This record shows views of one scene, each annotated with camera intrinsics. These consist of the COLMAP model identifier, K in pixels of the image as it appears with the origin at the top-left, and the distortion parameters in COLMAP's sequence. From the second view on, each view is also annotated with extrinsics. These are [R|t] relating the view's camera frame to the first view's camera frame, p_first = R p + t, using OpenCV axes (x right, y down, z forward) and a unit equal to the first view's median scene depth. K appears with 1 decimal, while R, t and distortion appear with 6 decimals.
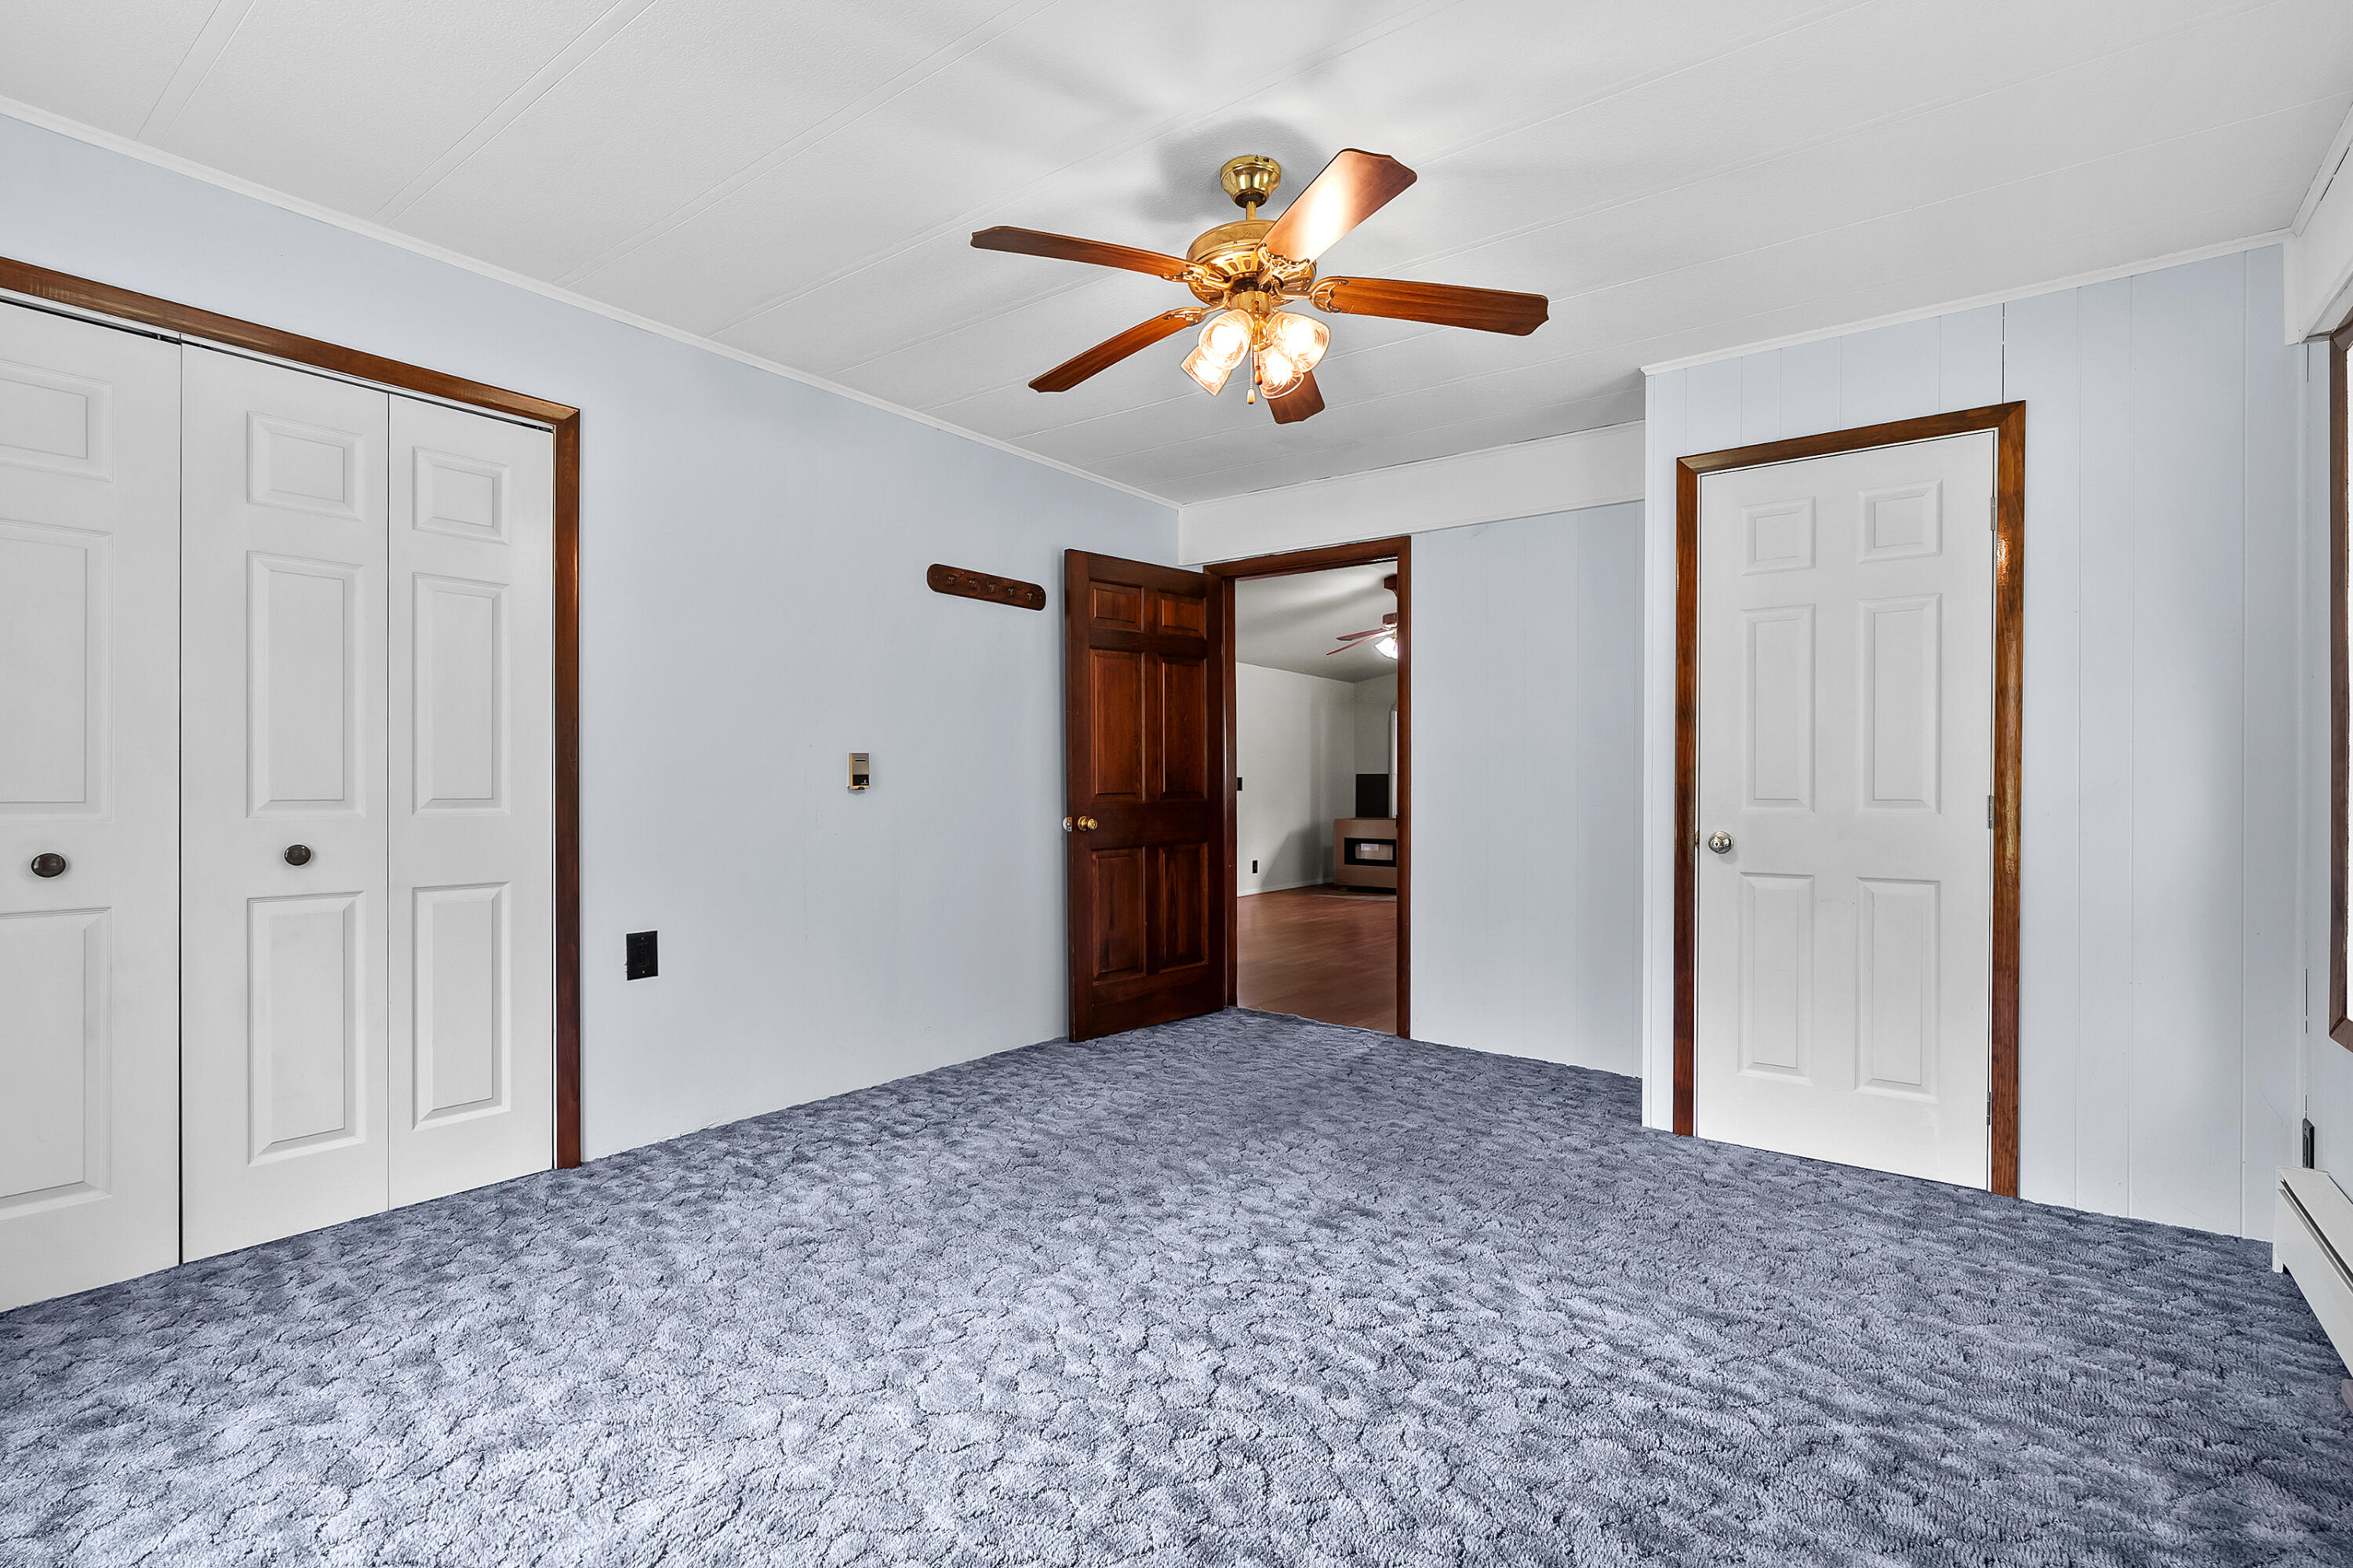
lens RADIAL K [[1078.9, 0, 1179.4], [0, 1078.9, 766.6], [0, 0, 1]] dist [-0.011578, 0.005784]
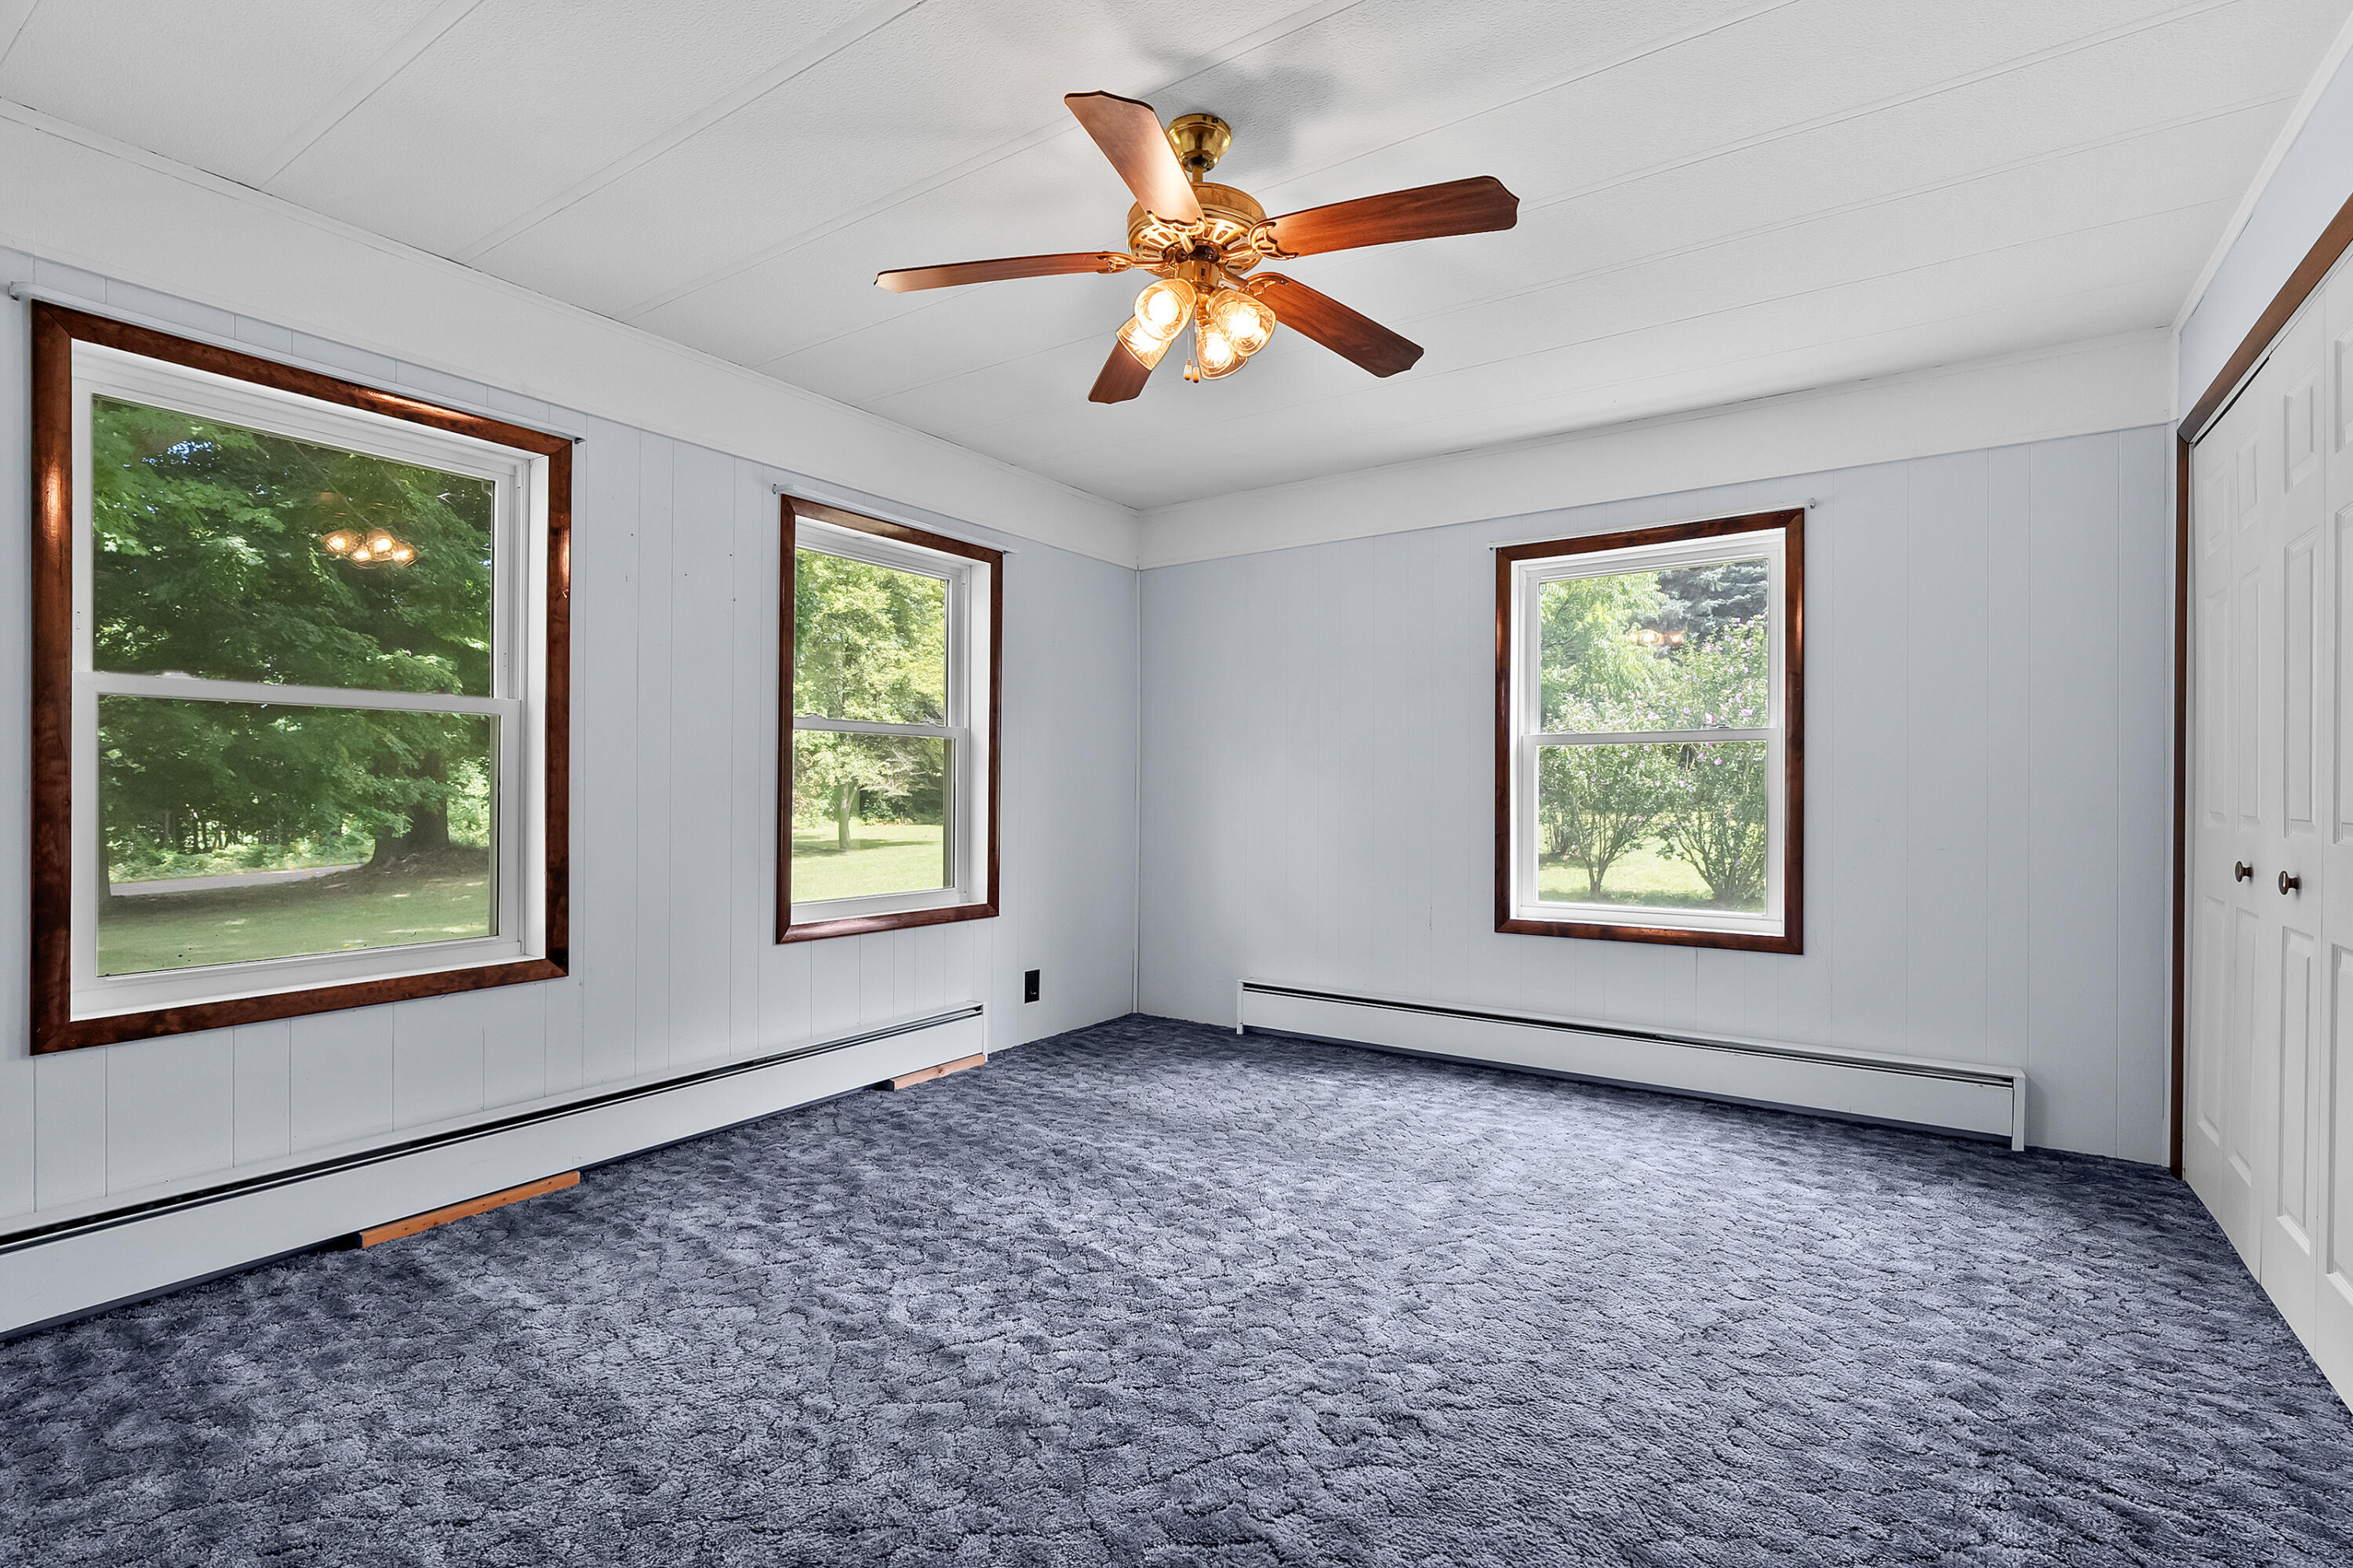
lens RADIAL K [[1083.2, 0, 1175.6], [0, 1083.2, 802.8], [0, 0, 1]] dist [-0.000624, 0.000090]
pose [[-0.998409, -0.007889, -0.055831, 0.139544], [-0.007633, 0.999959, -0.004794, 0.031715], [0.055867, -0.004361, -0.998429, 2.043755]]
